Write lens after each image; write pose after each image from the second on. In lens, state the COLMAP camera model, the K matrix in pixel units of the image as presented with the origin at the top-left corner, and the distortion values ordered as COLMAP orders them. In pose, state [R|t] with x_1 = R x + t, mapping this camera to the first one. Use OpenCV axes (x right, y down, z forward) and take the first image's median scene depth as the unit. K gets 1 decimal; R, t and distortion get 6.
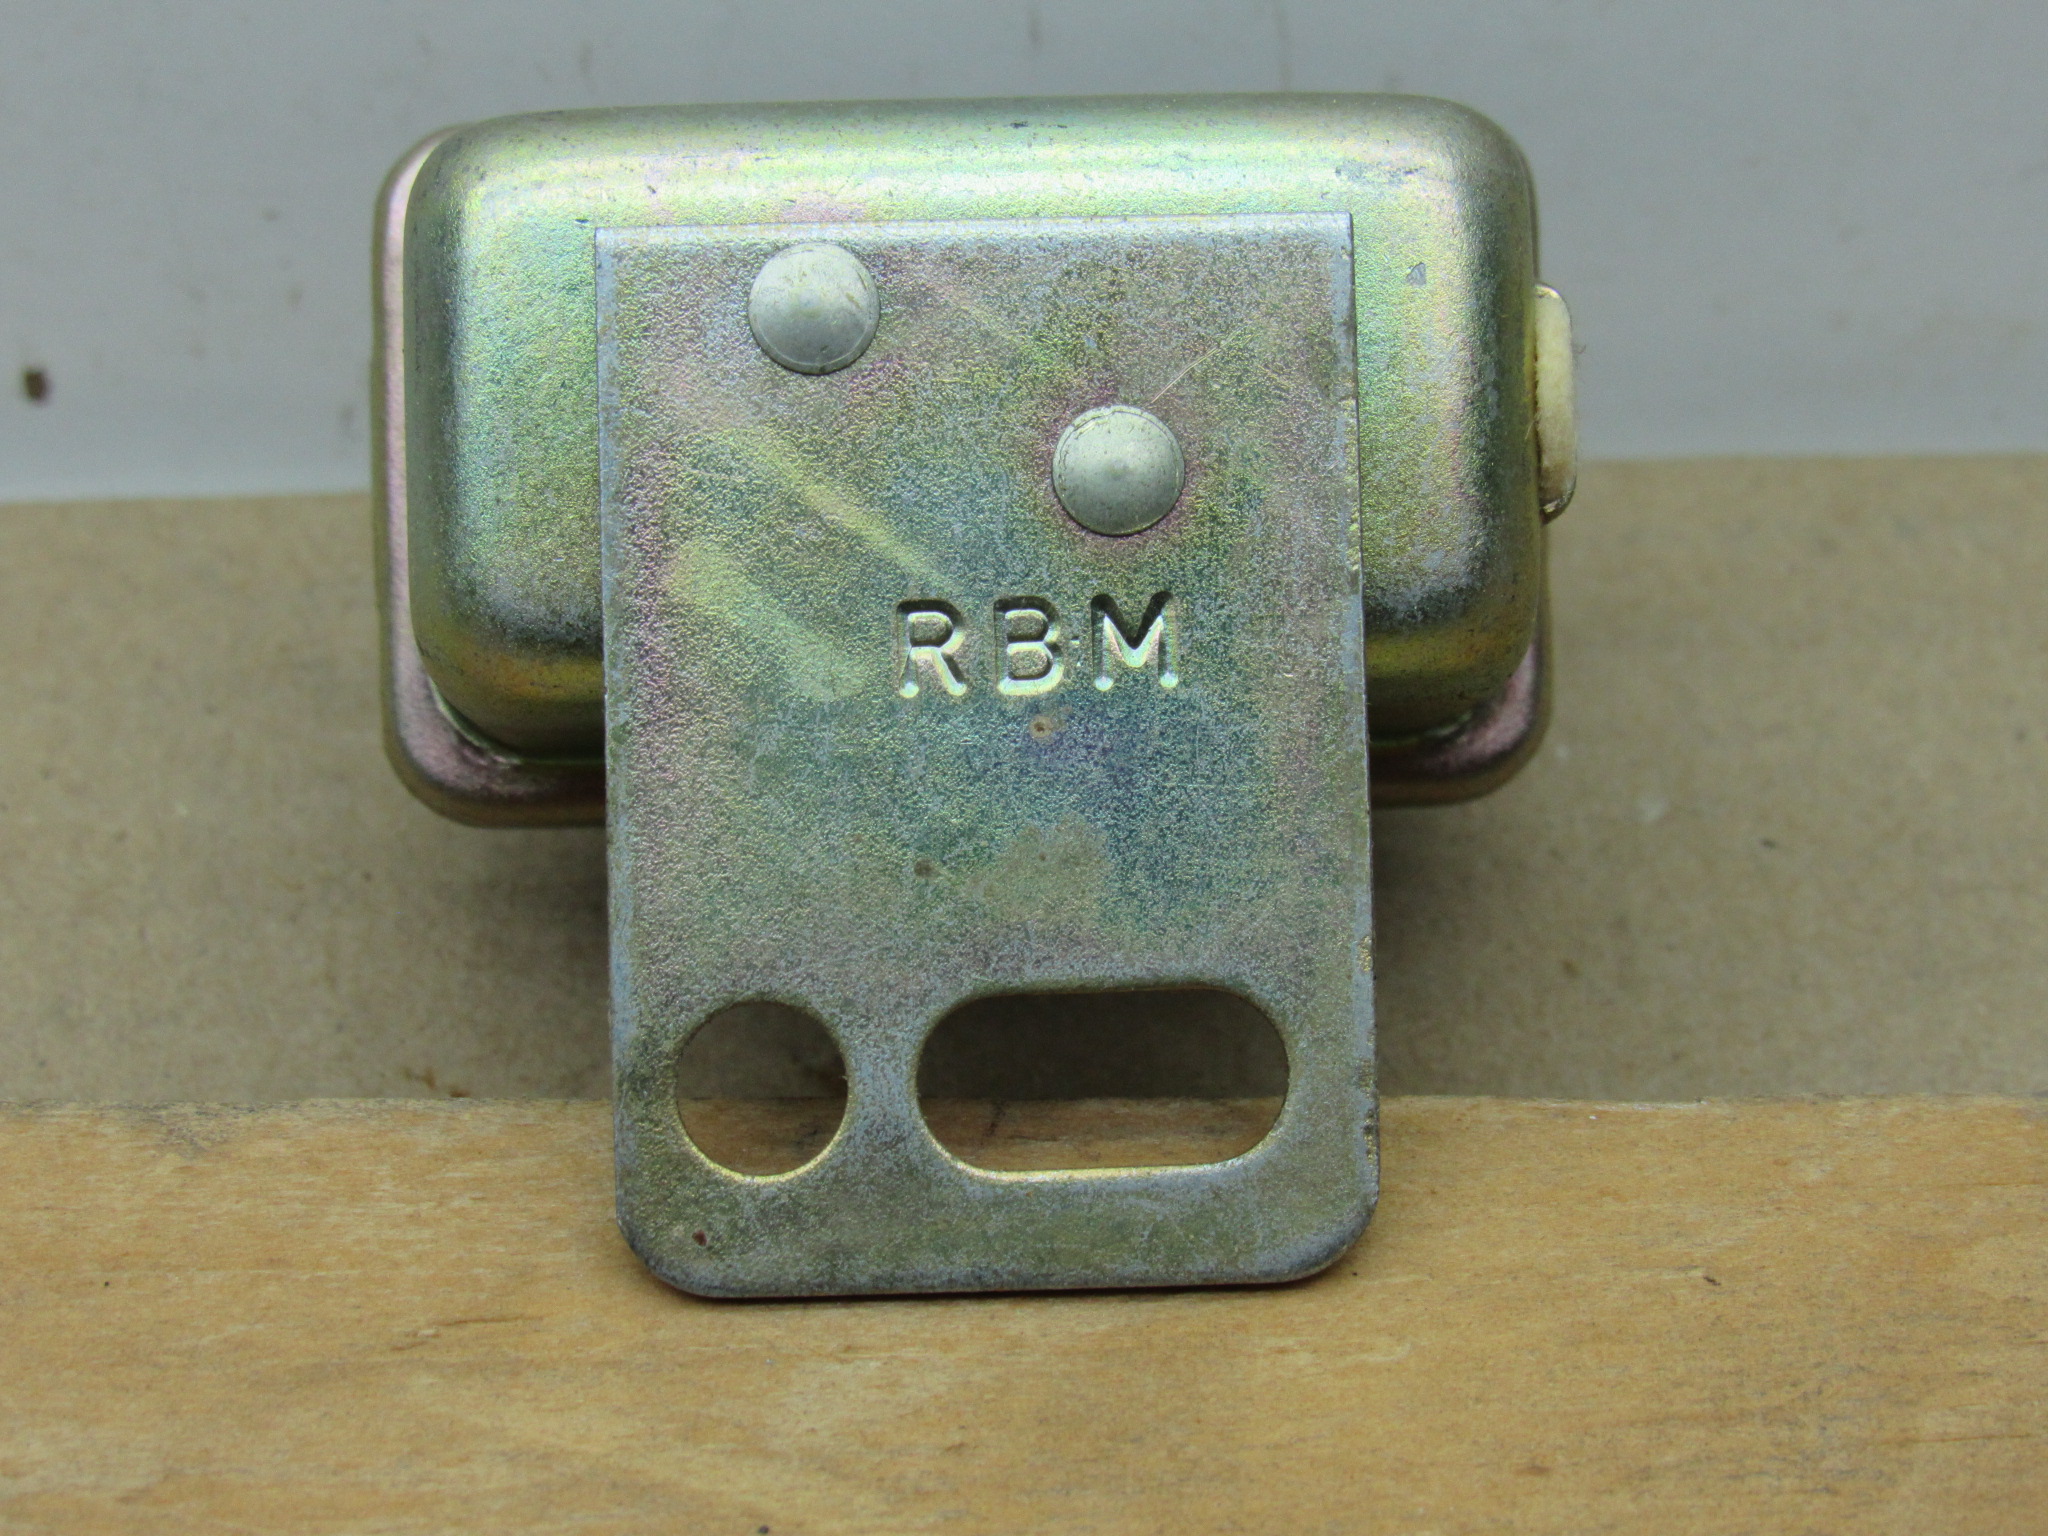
lens RADIAL K [[5040.5, 0, 1024.6], [0, 5040.5, 768.9], [0, 0, 1]] dist [-0.219706, 0.000000]
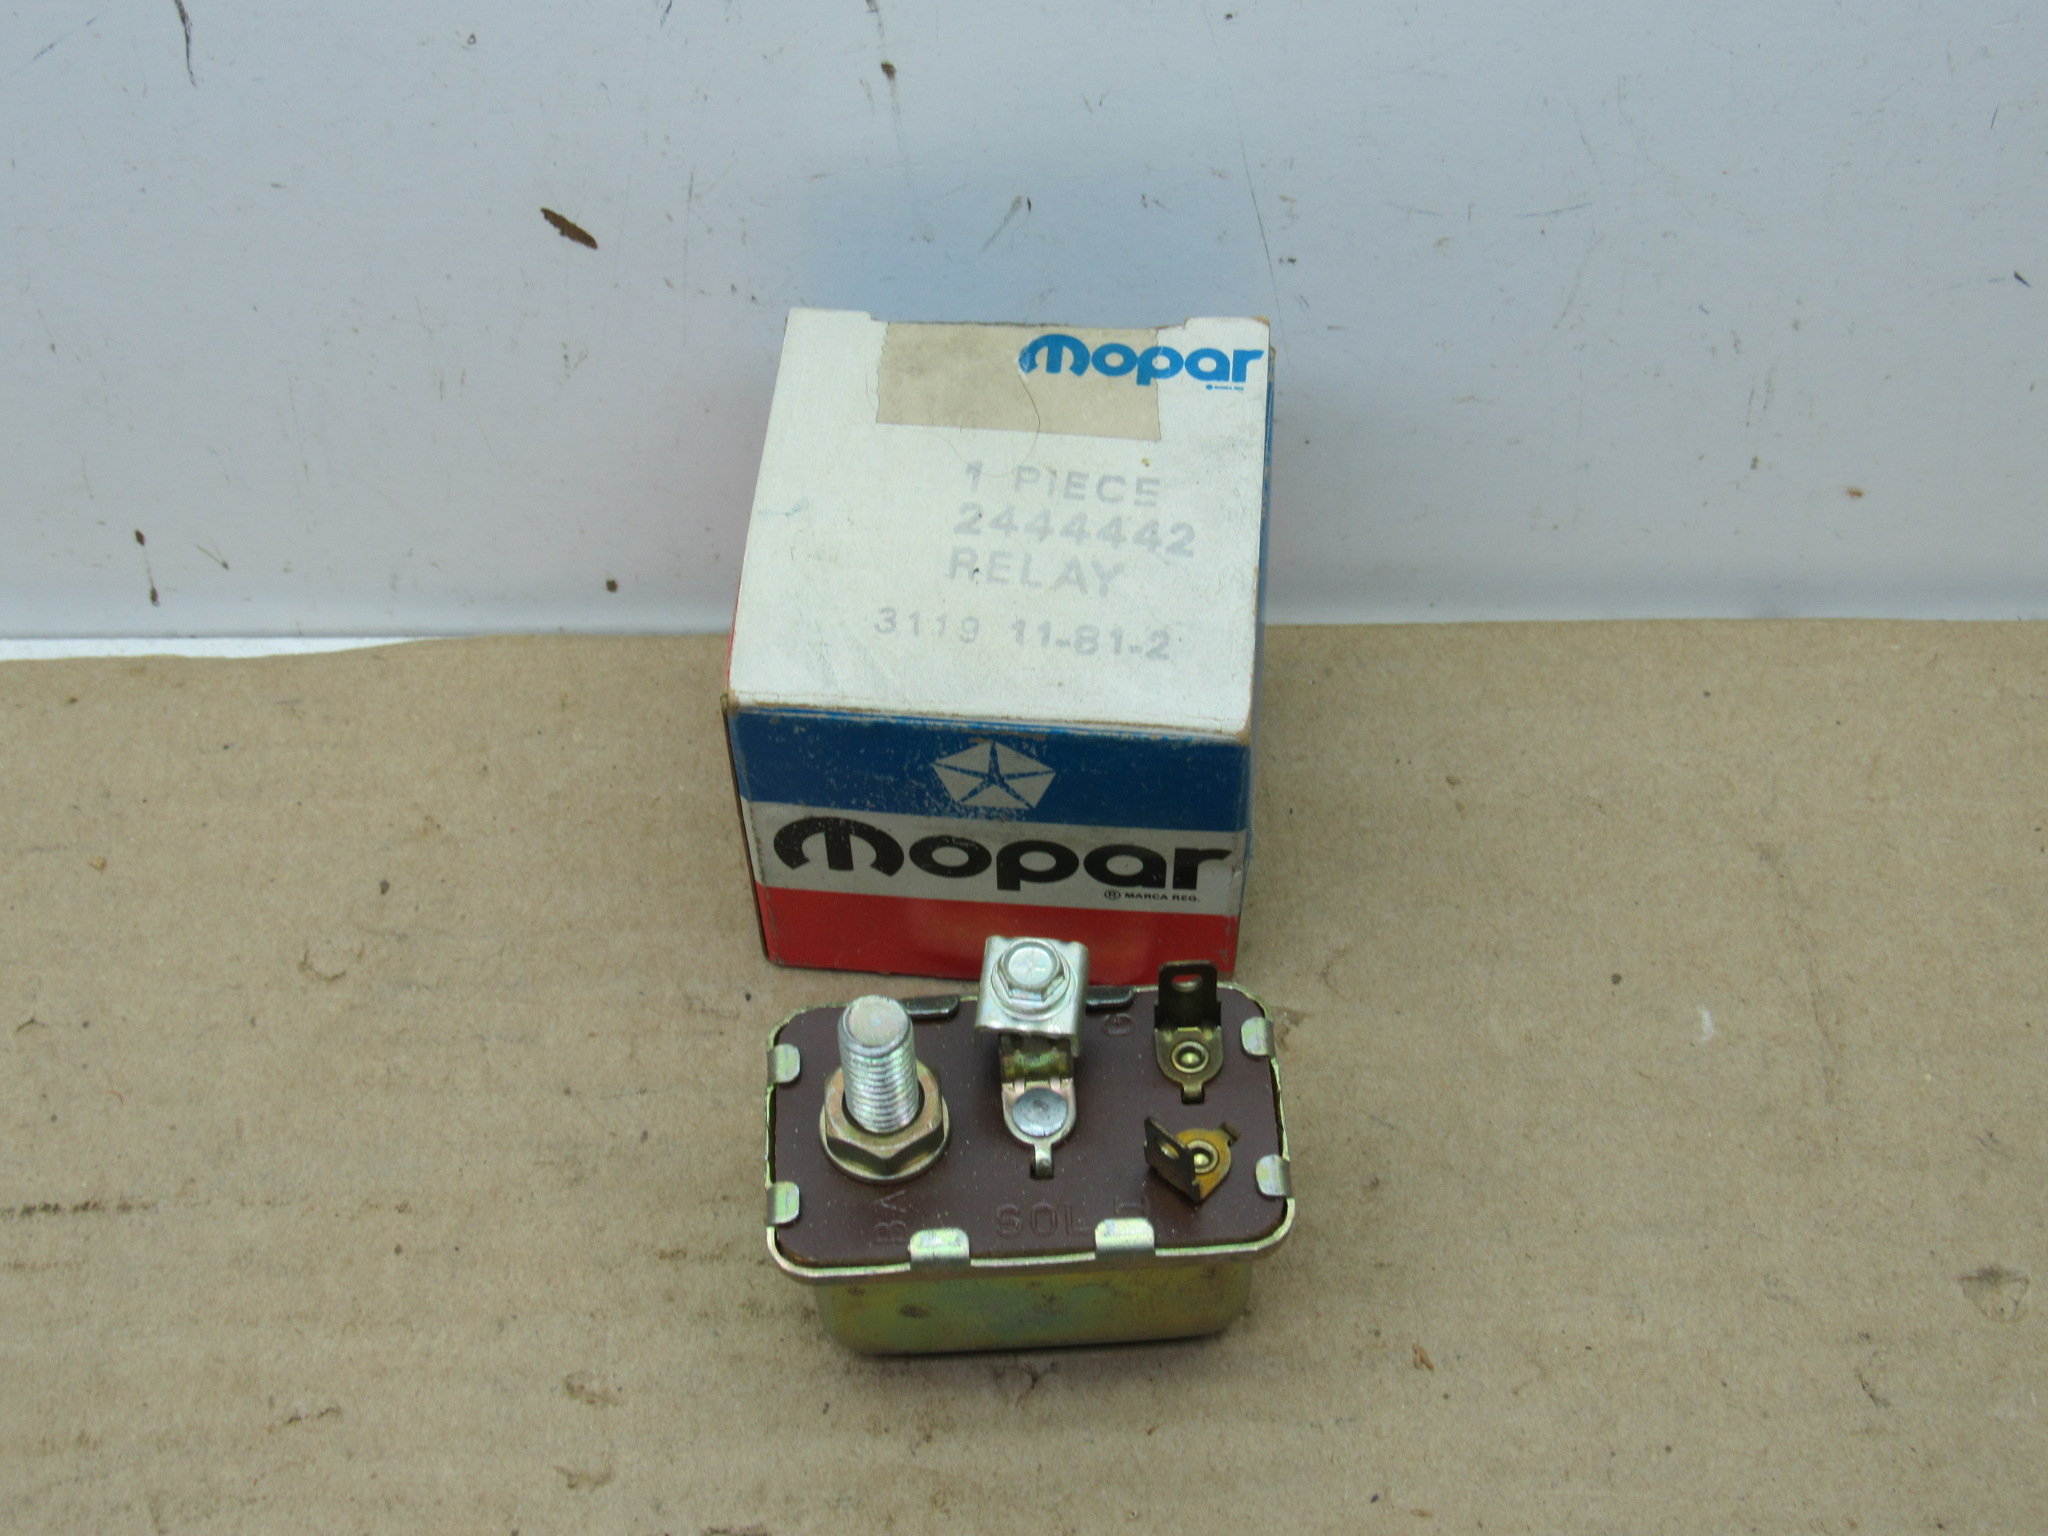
lens RADIAL K [[2920.6, 0, 1020.6], [0, 2920.6, 766.1], [0, 0, 1]] dist [-0.099203, 0.000000]
pose [[0.999903, 0.010794, -0.008848, 0.020706], [-0.008753, 0.978753, 0.204858, -0.320196], [0.010872, -0.204761, 0.978752, -0.481105]]
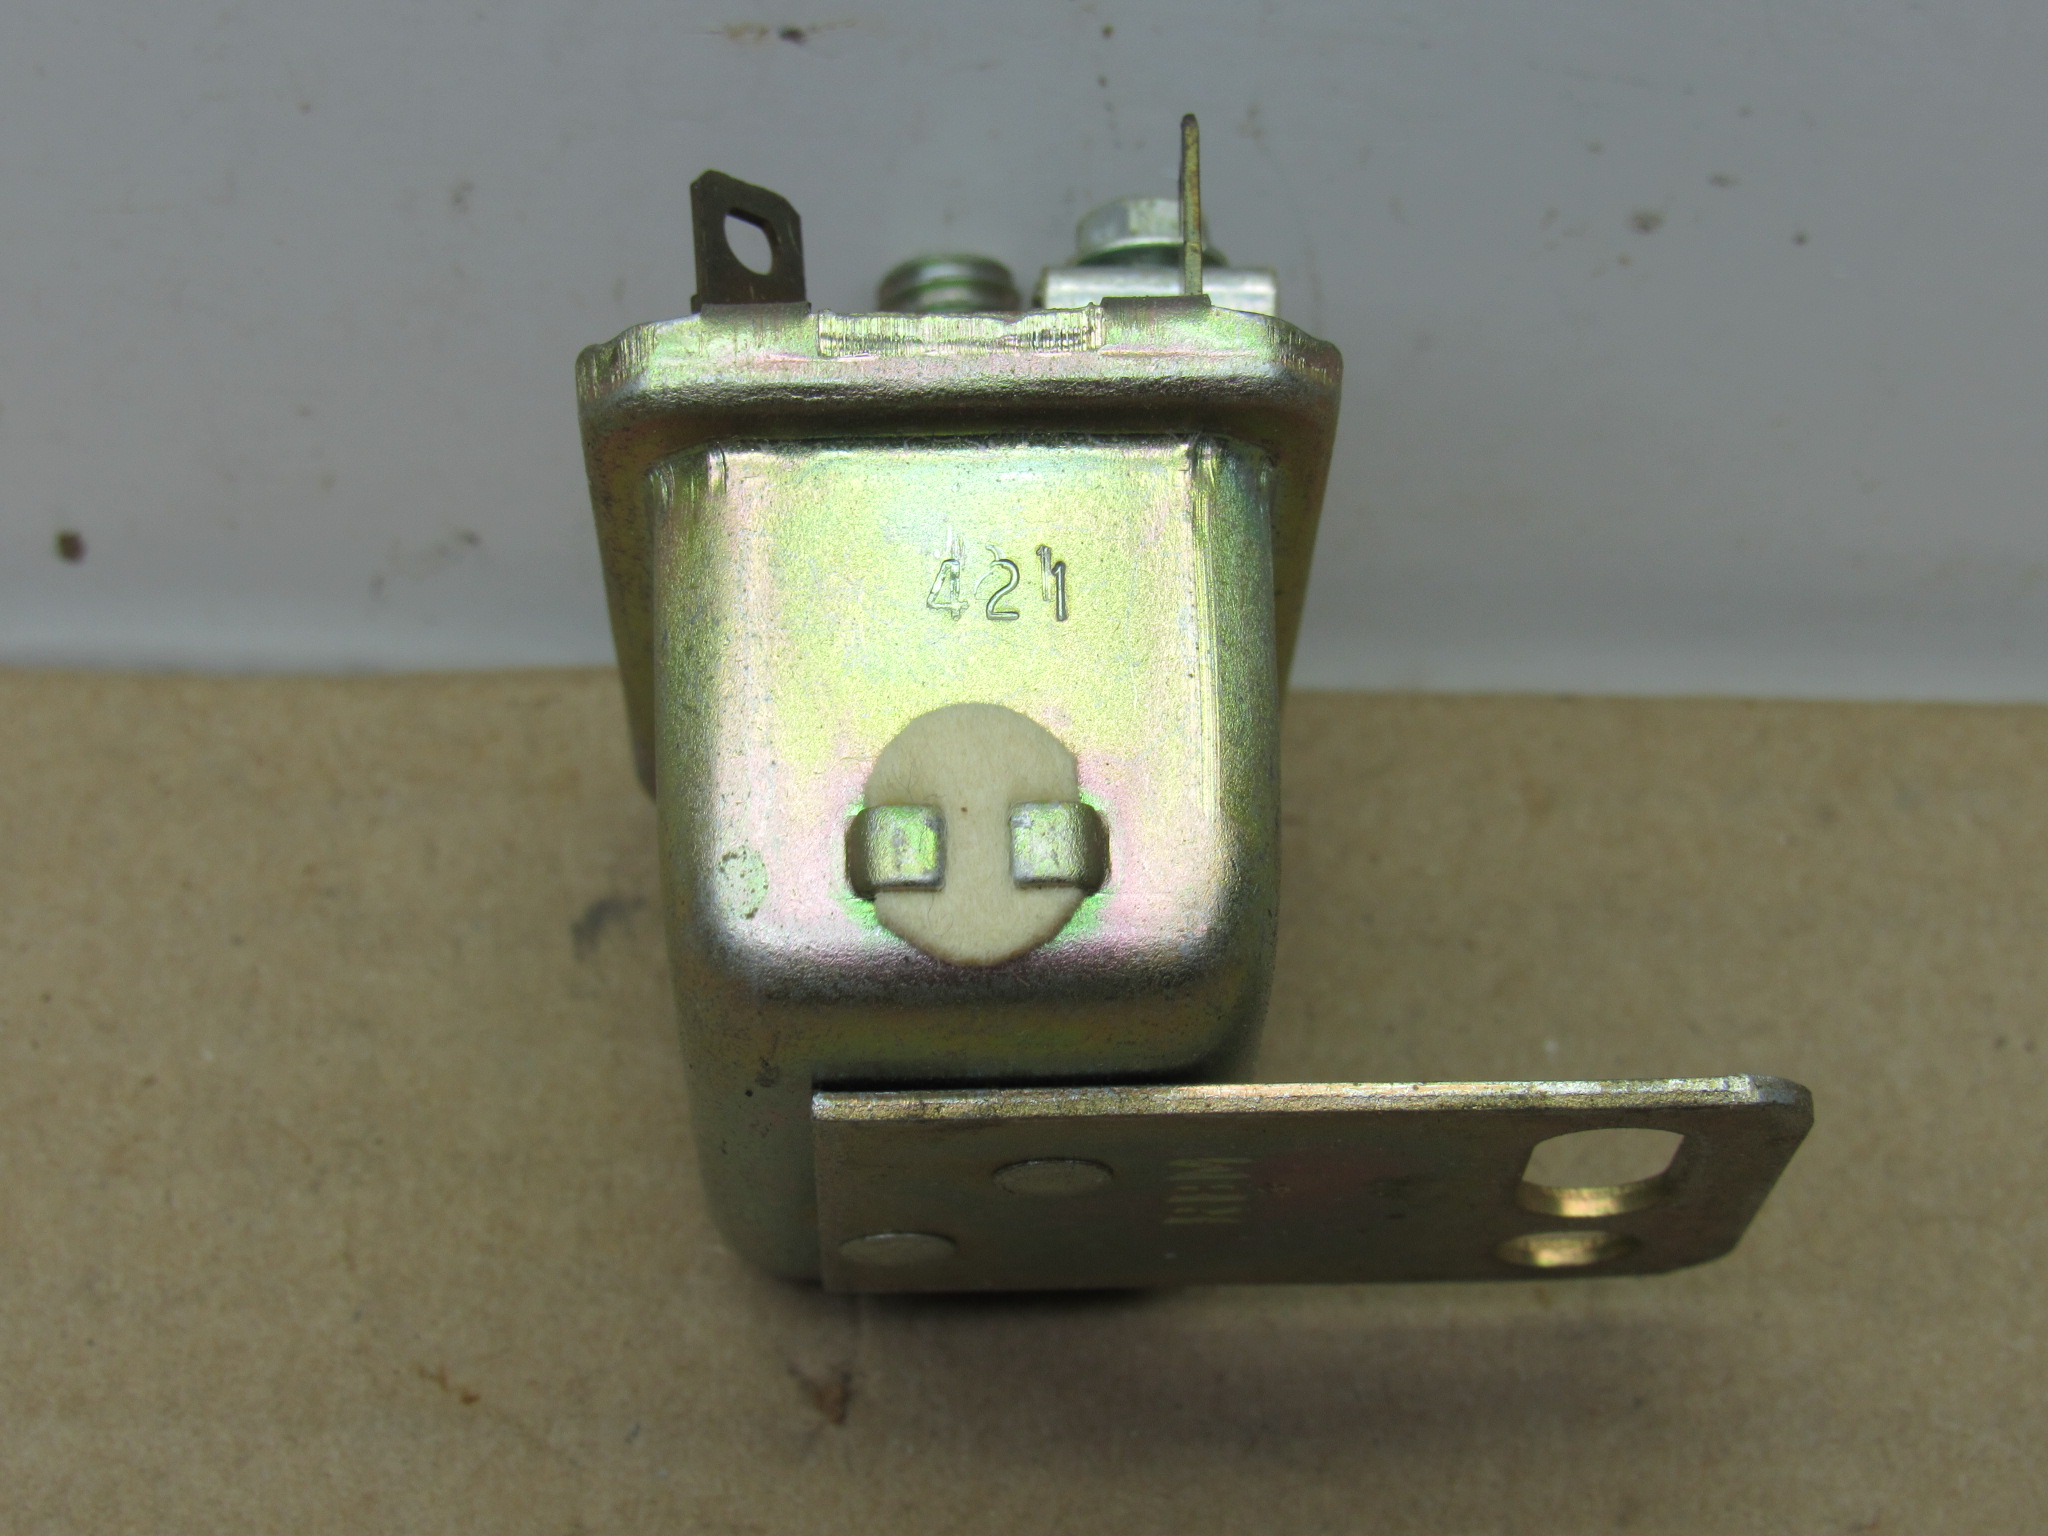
lens RADIAL K [[5040.5, 0, 1026.8], [0, 5040.5, 768.1], [0, 0, 1]] dist [-0.219706, 0.000000]
pose [[0.999106, 0.042059, -0.004305, 0.001985], [-0.040735, 0.984886, 0.168348, -0.235577], [0.011321, -0.168022, 0.985718, -0.003572]]
